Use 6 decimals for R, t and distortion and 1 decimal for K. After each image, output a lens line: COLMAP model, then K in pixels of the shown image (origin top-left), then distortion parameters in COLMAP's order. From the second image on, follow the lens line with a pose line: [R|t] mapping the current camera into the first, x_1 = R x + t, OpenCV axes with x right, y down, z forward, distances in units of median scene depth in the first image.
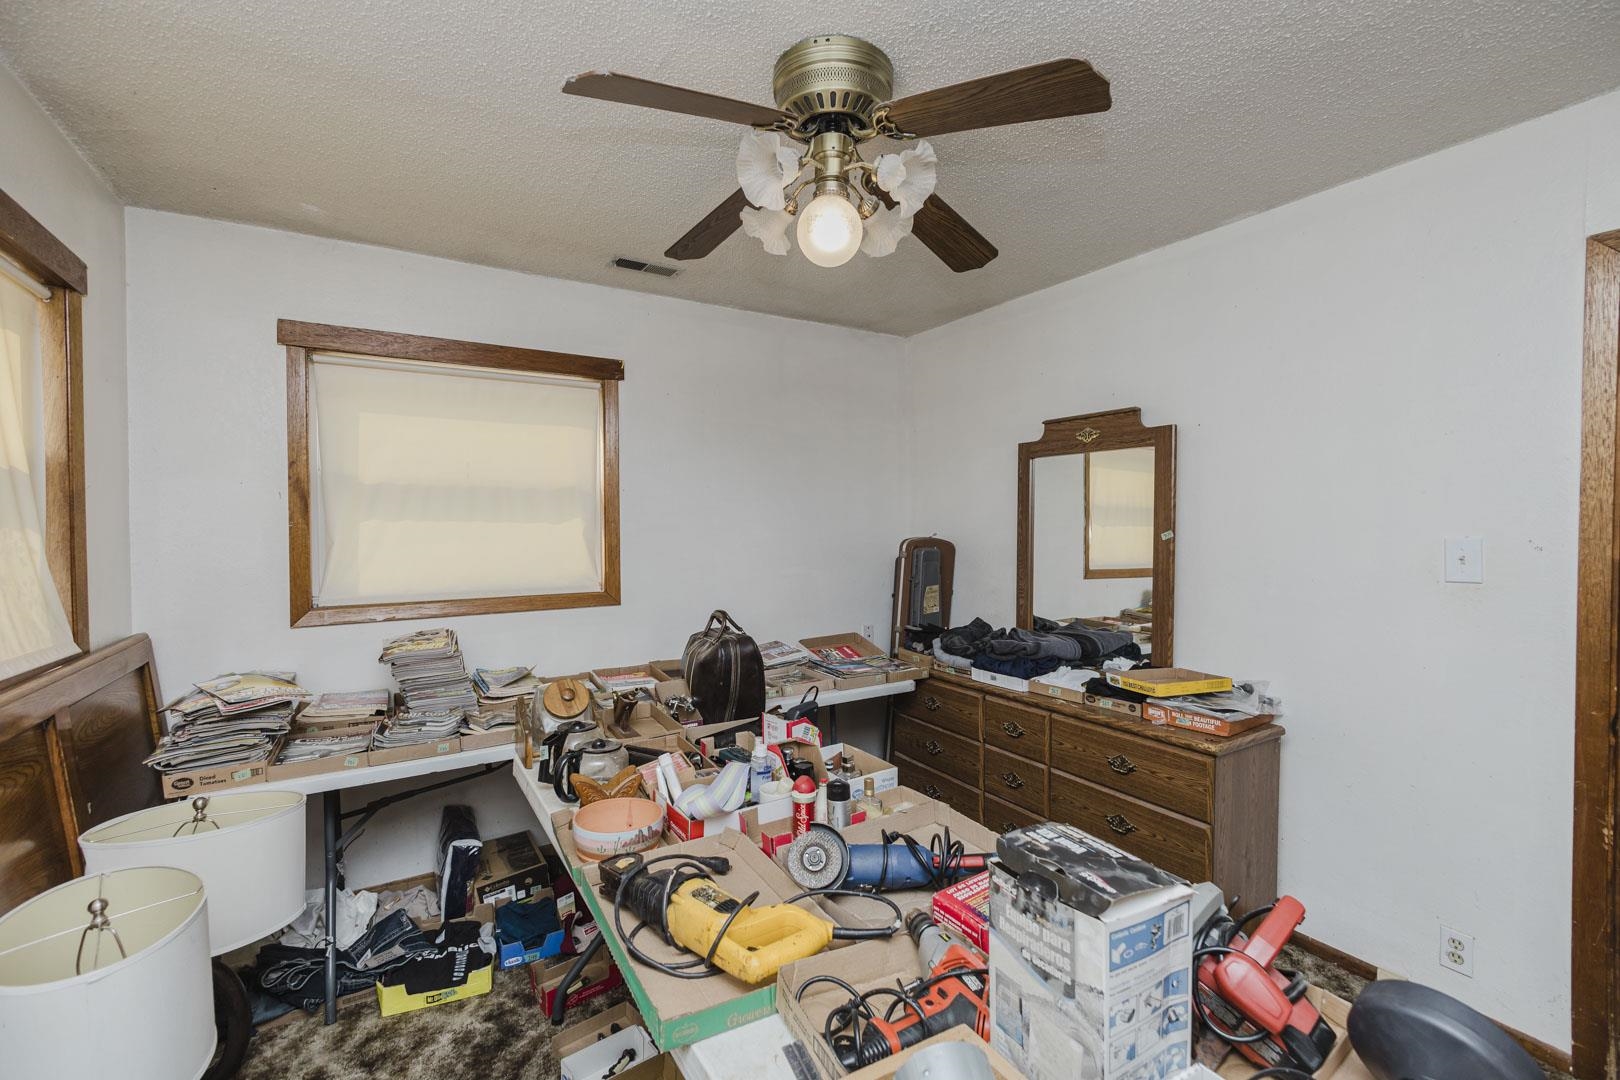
lens RADIAL K [[694.0, 0, 810.0], [0, 694.0, 540.0], [0, 0, 1]] dist [-0.002206, -0.000248]
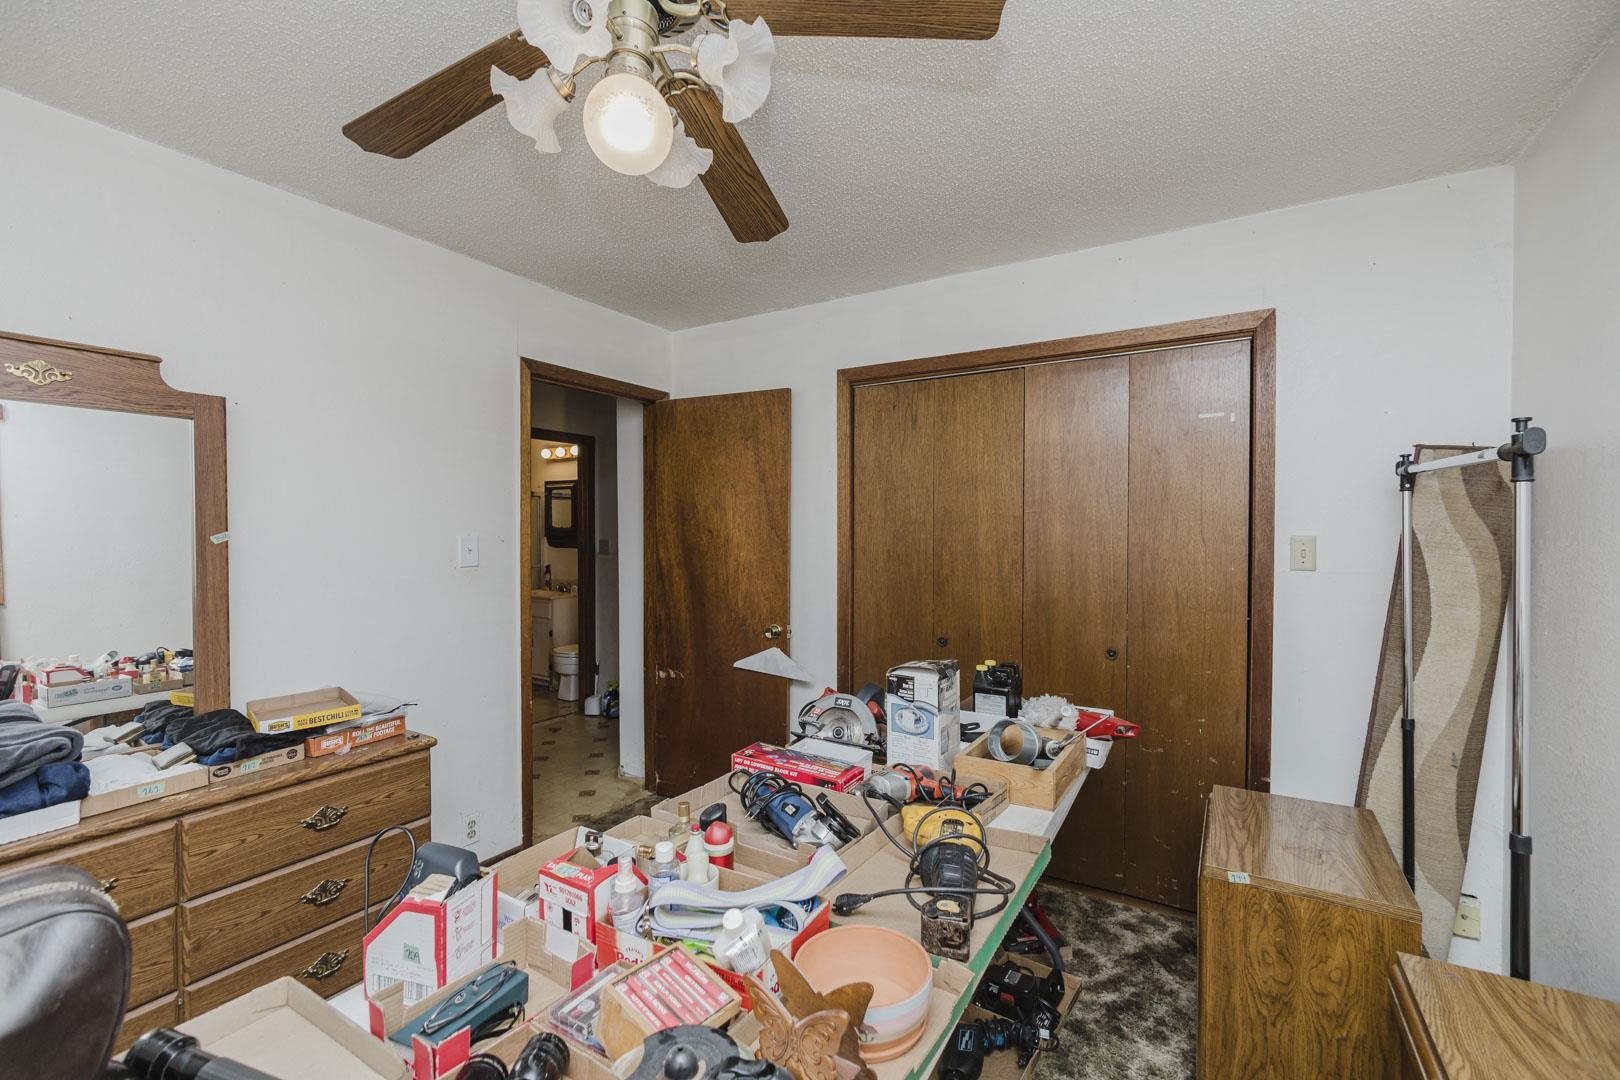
lens RADIAL K [[694.0, 0, 810.0], [0, 694.0, 540.0], [0, 0, 1]] dist [-0.002206, -0.000248]
pose [[-0.453218, -0.009951, 0.891344, -0.512285], [0.024222, 0.999431, 0.023474, -0.006422], [-0.891071, 0.032229, -0.452719, 0.828588]]
